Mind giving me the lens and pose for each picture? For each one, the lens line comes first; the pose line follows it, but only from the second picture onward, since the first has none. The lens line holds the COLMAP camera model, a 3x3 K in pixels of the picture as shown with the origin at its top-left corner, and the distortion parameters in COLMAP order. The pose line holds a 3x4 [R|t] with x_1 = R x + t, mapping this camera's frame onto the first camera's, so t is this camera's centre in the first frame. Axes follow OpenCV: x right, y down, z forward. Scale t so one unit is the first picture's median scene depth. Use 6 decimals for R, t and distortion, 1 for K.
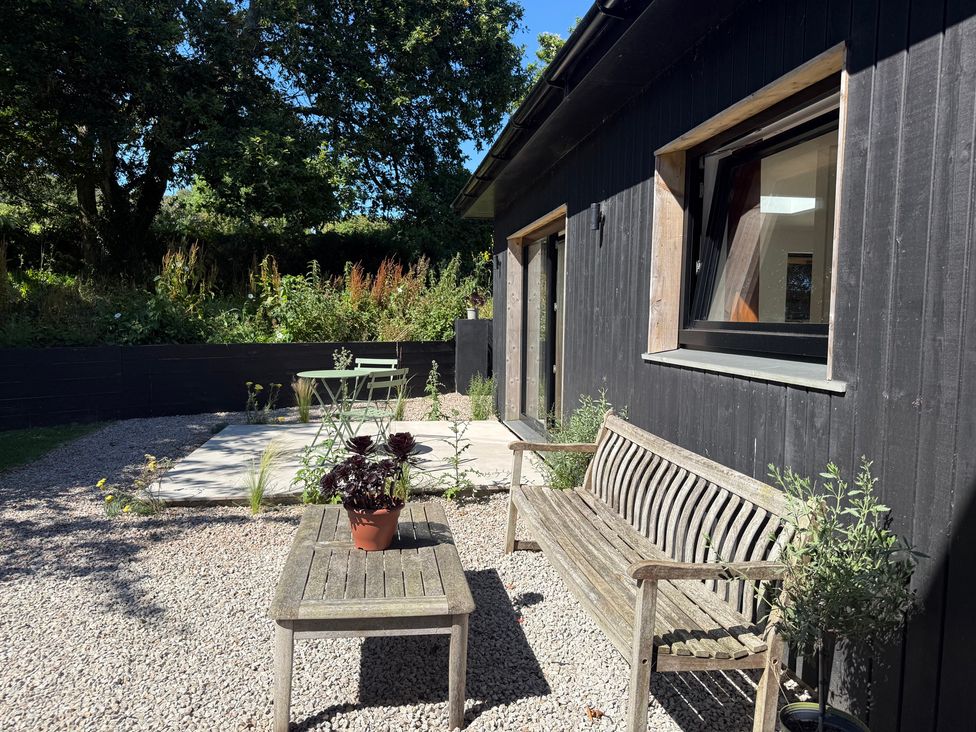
lens RADIAL K [[689.8, 0, 487.1], [0, 689.8, 368.9], [0, 0, 1]] dist [0.045926, -0.061945]
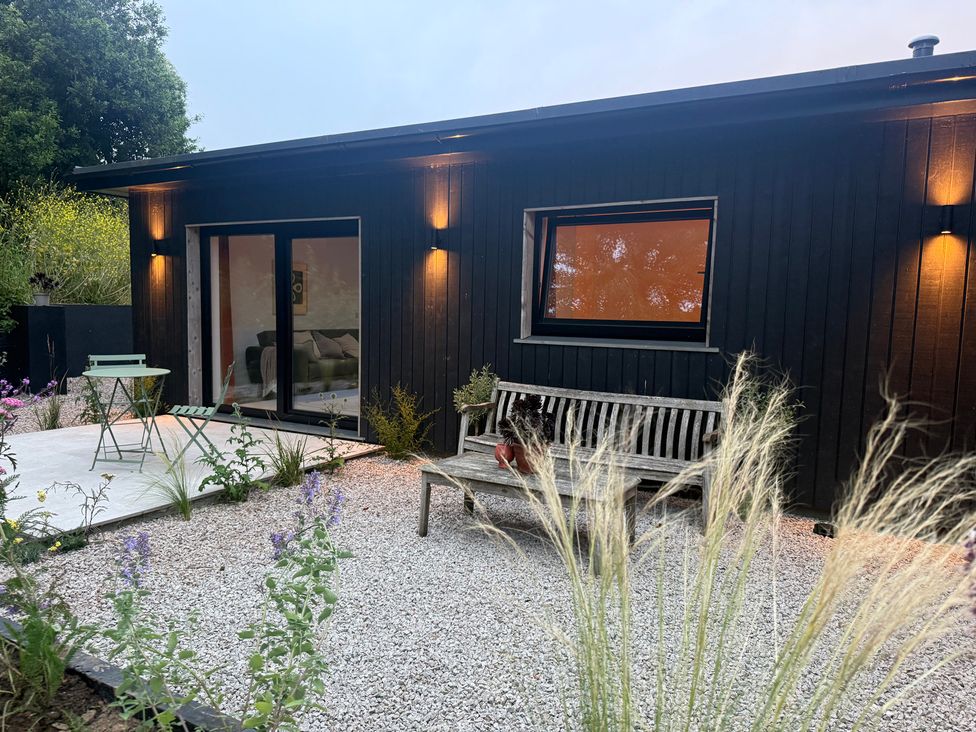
lens RADIAL K [[689.8, 0, 487.1], [0, 689.8, 368.9], [0, 0, 1]] dist [0.045926, -0.061945]
pose [[0.633827, -0.067259, 0.770545, -1.008248], [0.045382, 0.997730, 0.049760, -0.035376], [-0.772143, 0.003430, 0.635440, 0.079126]]
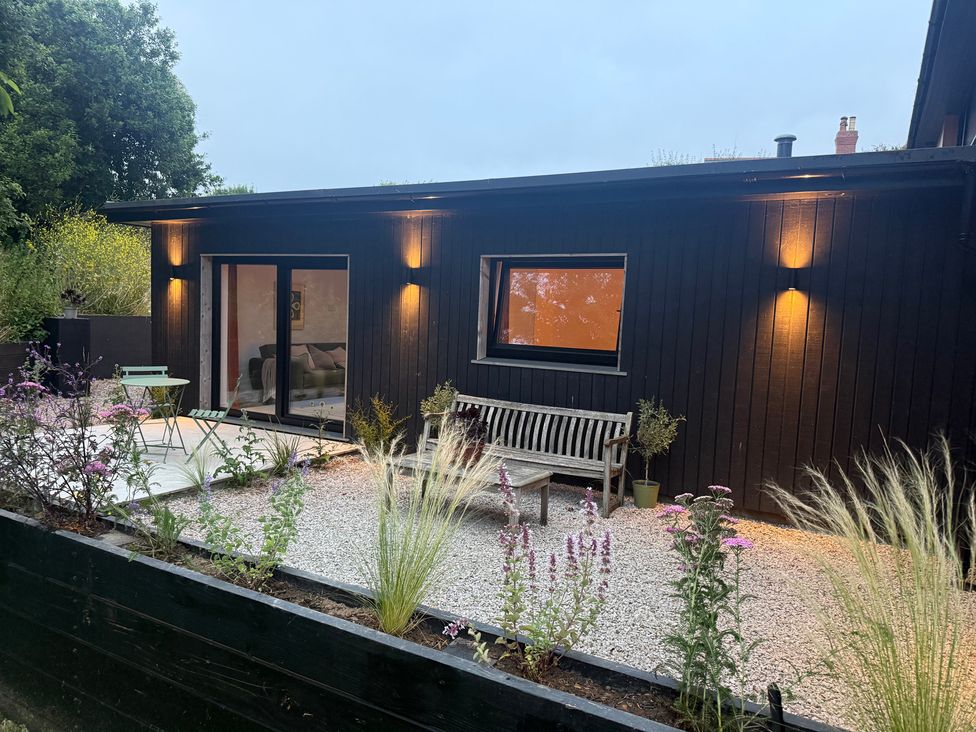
lens RADIAL K [[689.8, 0, 487.1], [0, 689.8, 368.9], [0, 0, 1]] dist [0.045926, -0.061945]
pose [[0.633197, -0.048076, 0.772496, -1.210027], [0.026540, 0.998831, 0.040408, -0.073972], [-0.773536, -0.005084, 0.633732, -0.220081]]
